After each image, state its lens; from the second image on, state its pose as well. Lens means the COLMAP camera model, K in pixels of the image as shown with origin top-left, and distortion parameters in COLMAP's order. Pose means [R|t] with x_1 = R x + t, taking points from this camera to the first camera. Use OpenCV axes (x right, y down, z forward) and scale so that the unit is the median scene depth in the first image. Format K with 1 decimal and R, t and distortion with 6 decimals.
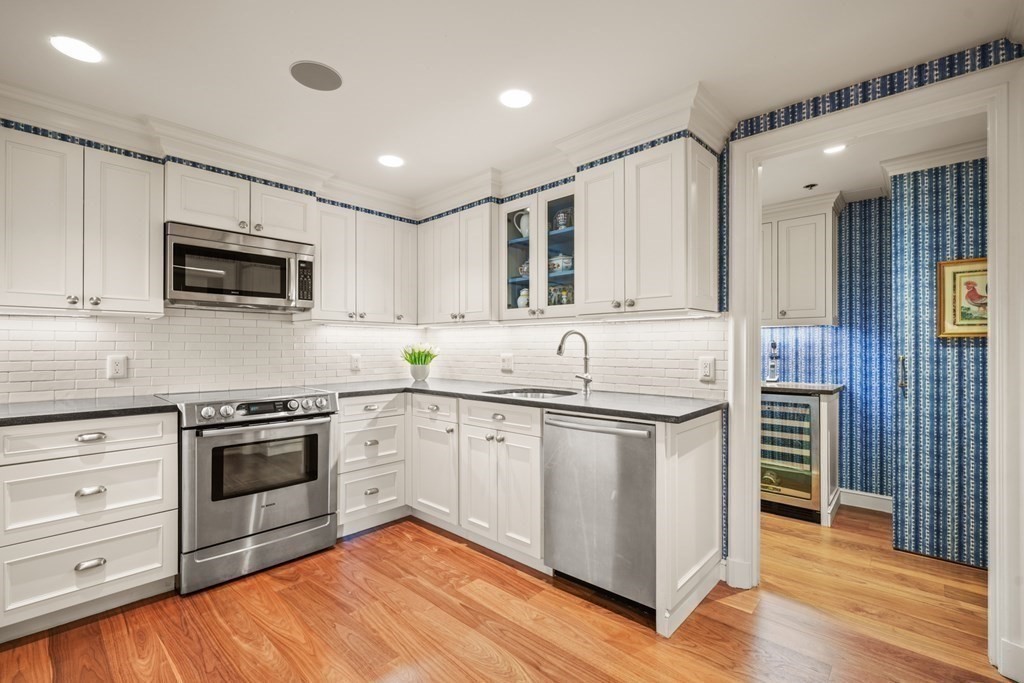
lens RADIAL K [[432.8, 0, 513.4], [0, 432.8, 342.5], [0, 0, 1]] dist [-0.002469, 0.000626]
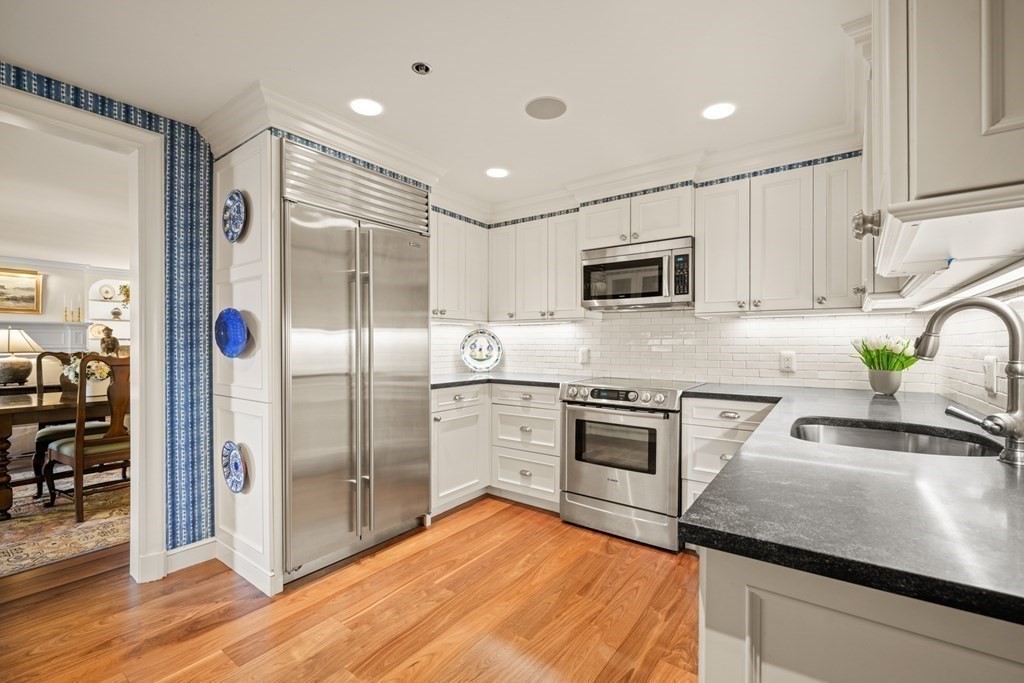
lens RADIAL K [[432.8, 0, 509.1], [0, 432.8, 341.6], [0, 0, 1]] dist [-0.002469, 0.000626]
pose [[0.135920, -0.002345, -0.990717, 0.548963], [0.009795, 0.999952, -0.001023, 0.007724], [0.990671, -0.009565, 0.135936, 0.594387]]
